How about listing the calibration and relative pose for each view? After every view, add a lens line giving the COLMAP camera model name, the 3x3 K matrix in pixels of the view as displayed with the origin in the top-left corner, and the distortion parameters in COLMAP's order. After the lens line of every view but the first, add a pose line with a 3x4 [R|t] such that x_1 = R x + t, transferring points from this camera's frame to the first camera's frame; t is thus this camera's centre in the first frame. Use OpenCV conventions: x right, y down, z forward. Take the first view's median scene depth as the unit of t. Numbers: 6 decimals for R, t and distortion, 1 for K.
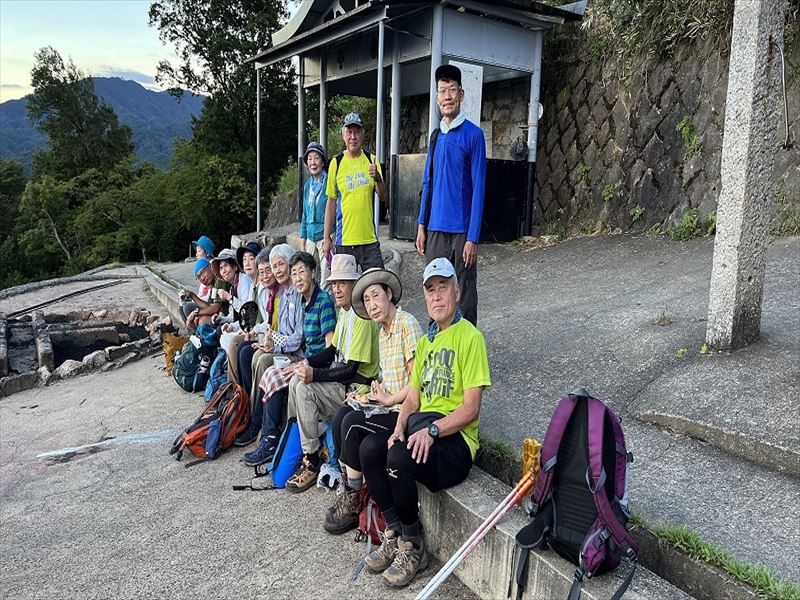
lens RADIAL K [[604.3, 0, 399.4], [0, 604.3, 302.0], [0, 0, 1]] dist [0.036789, 0.003160]
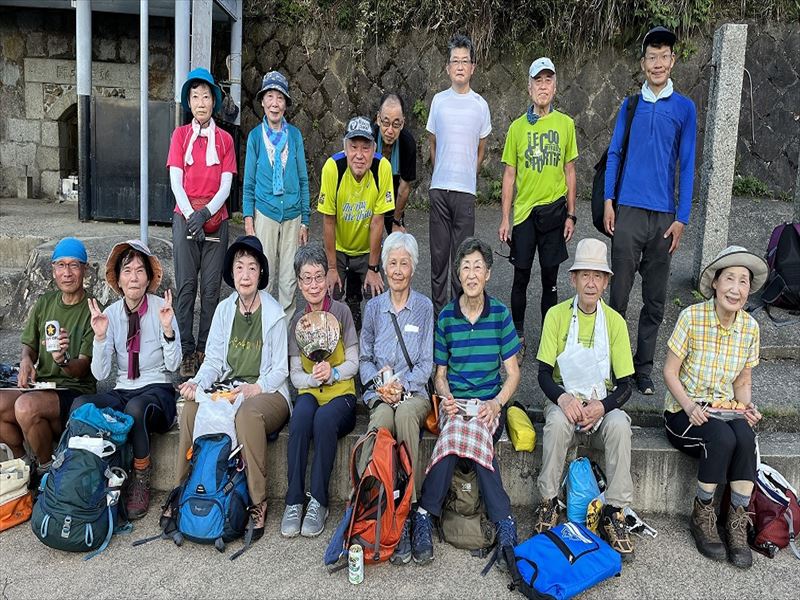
lens RADIAL K [[604.3, 0, 399.8], [0, 604.3, 298.1], [0, 0, 1]] dist [0.036789, 0.003160]
pose [[0.561372, -0.138858, 0.815831, -0.466140], [0.106775, 0.989736, 0.094986, -0.055168], [-0.820646, 0.033788, 0.570437, 0.393368]]
